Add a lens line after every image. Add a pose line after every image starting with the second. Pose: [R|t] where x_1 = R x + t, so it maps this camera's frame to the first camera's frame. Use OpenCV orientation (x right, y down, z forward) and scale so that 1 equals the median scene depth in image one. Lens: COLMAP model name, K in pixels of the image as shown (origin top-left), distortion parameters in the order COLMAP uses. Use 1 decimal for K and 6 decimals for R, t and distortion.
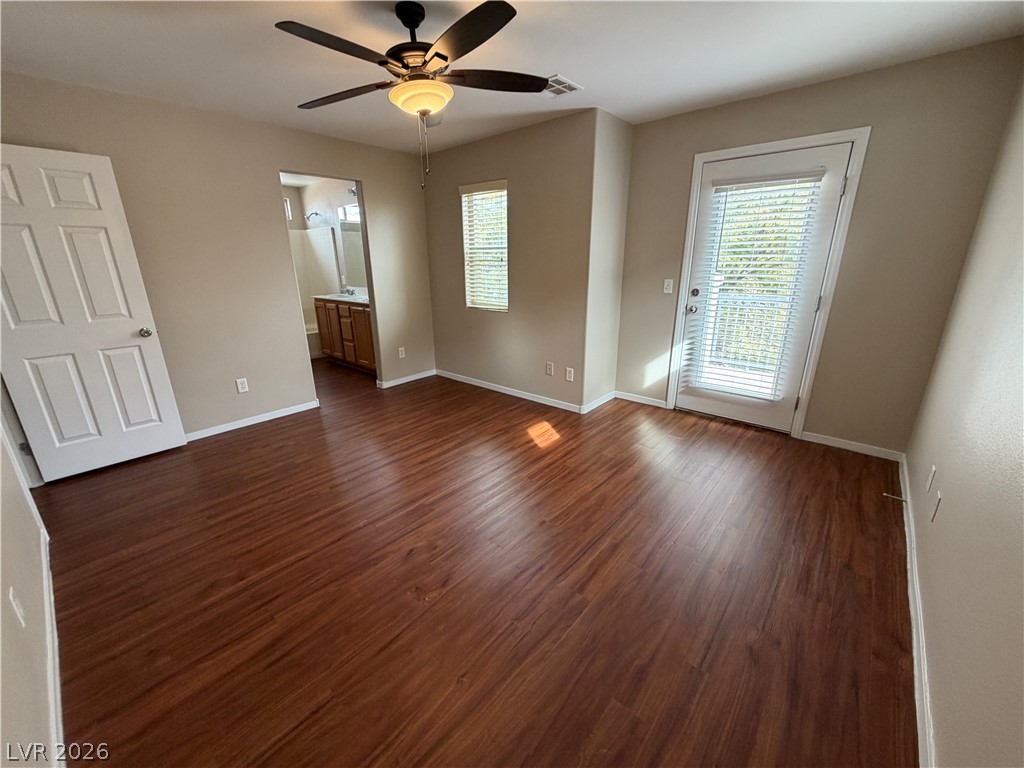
lens RADIAL K [[407.5, 0, 504.9], [0, 407.5, 384.8], [0, 0, 1]] dist [0.000248, 0.000064]
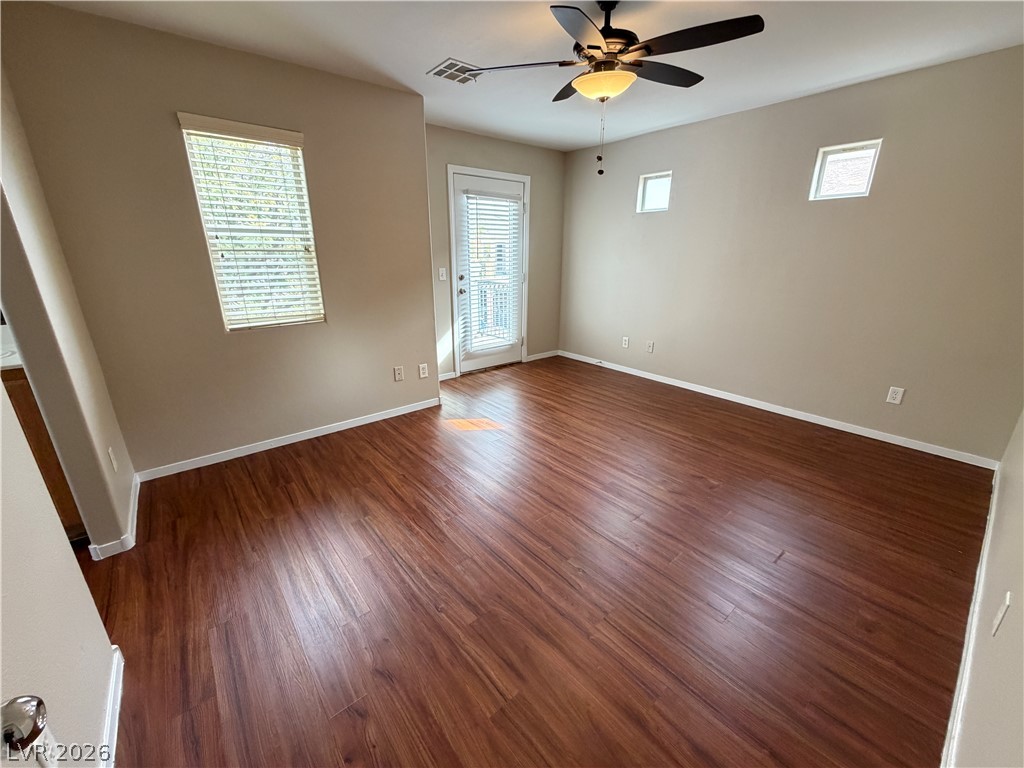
lens RADIAL K [[407.5, 0, 511.2], [0, 407.5, 385.2], [0, 0, 1]] dist [0.000248, 0.000064]
pose [[0.158949, -0.300721, 0.940374, -0.763661], [0.292208, 0.924138, 0.246138, -0.180235], [-0.943053, 0.235662, 0.234764, 0.625495]]
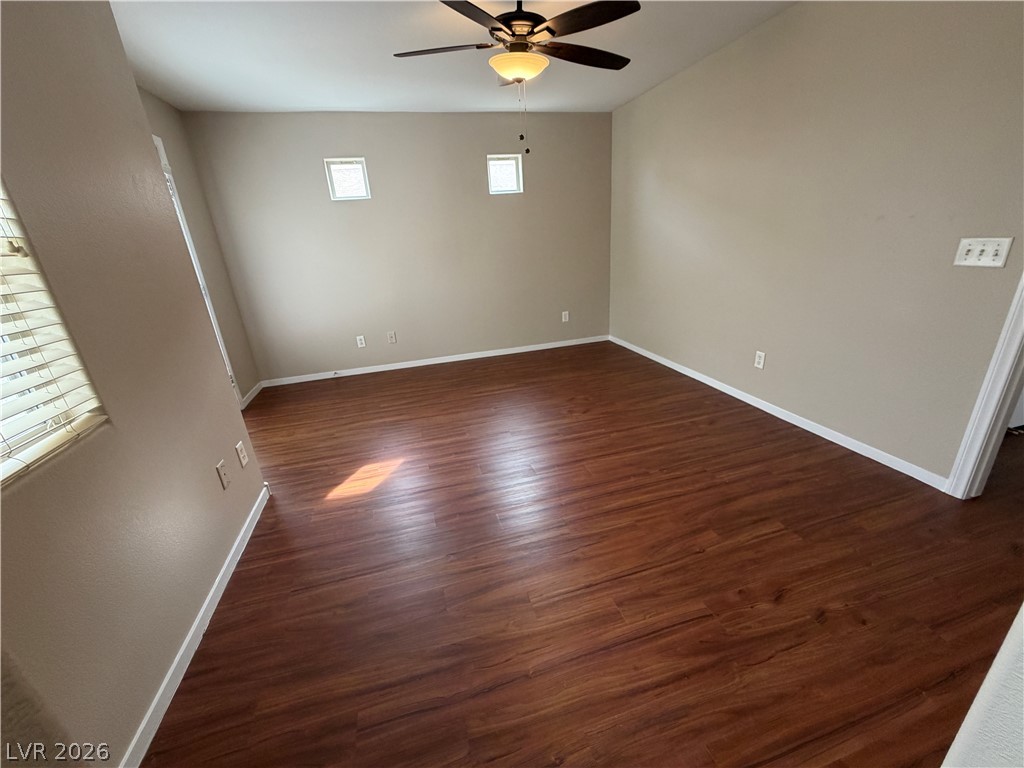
lens RADIAL K [[407.5, 0, 515.6], [0, 407.5, 380.2], [0, 0, 1]] dist [0.000248, 0.000064]
pose [[-0.834763, -0.123527, 0.536574, -0.472491], [0.233348, 0.803301, 0.547957, -0.342417], [-0.498717, 0.582623, -0.641741, 1.173541]]
